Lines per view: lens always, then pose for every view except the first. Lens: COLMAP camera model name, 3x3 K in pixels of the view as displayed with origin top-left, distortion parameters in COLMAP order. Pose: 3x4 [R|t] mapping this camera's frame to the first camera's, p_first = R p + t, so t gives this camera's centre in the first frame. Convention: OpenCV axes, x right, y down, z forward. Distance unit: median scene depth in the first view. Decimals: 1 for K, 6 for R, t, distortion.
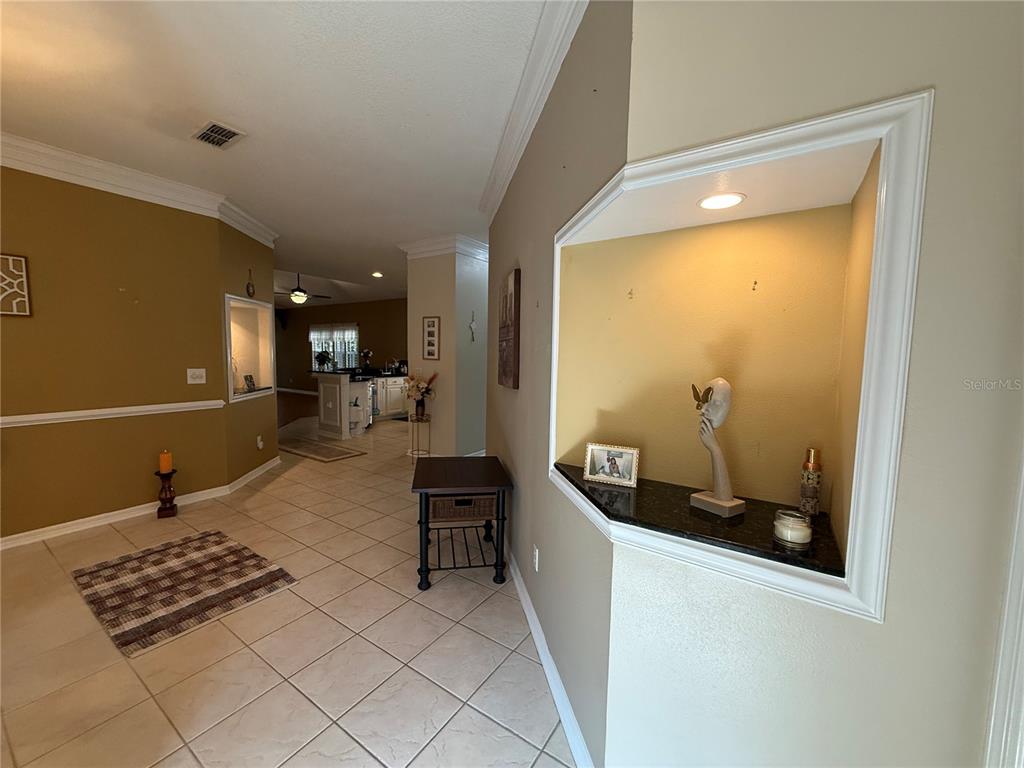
lens RADIAL K [[407.0, 0, 509.7], [0, 407.0, 386.1], [0, 0, 1]] dist [0.001792, 0.000351]
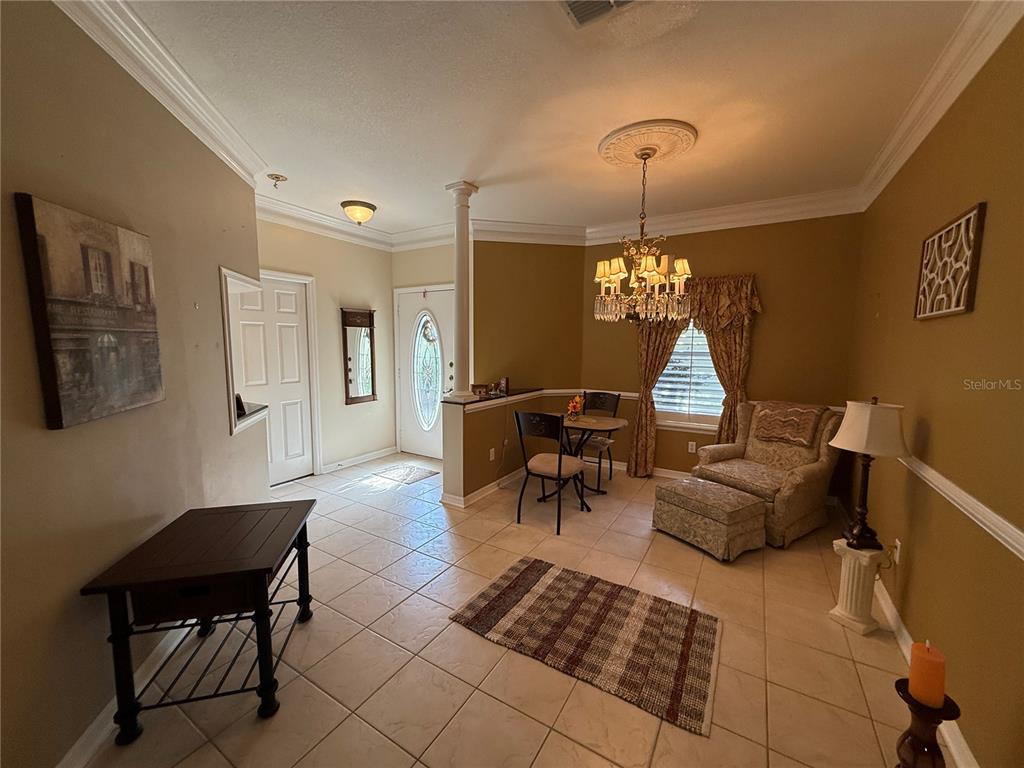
lens RADIAL K [[407.0, 0, 507.5], [0, 407.0, 386.0], [0, 0, 1]] dist [0.001792, 0.000351]
pose [[-0.998664, -0.019653, -0.047782, -0.595395], [-0.028565, 0.980651, 0.193669, -0.185558], [0.043051, 0.194775, -0.979903, 1.780697]]
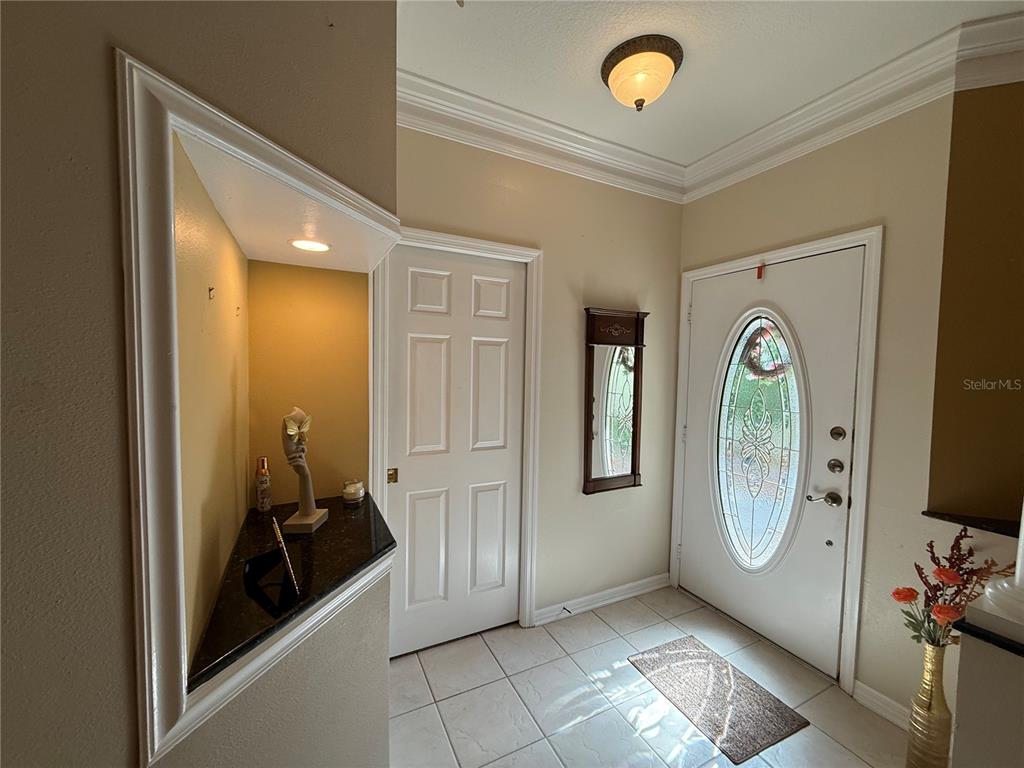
lens RADIAL K [[407.0, 0, 508.5], [0, 407.0, 385.0], [0, 0, 1]] dist [0.001792, 0.000351]
pose [[-0.872888, -0.055898, 0.484708, -0.289800], [0.009754, 0.991218, 0.131875, -0.114166], [-0.487823, 0.119840, -0.864677, 0.951776]]
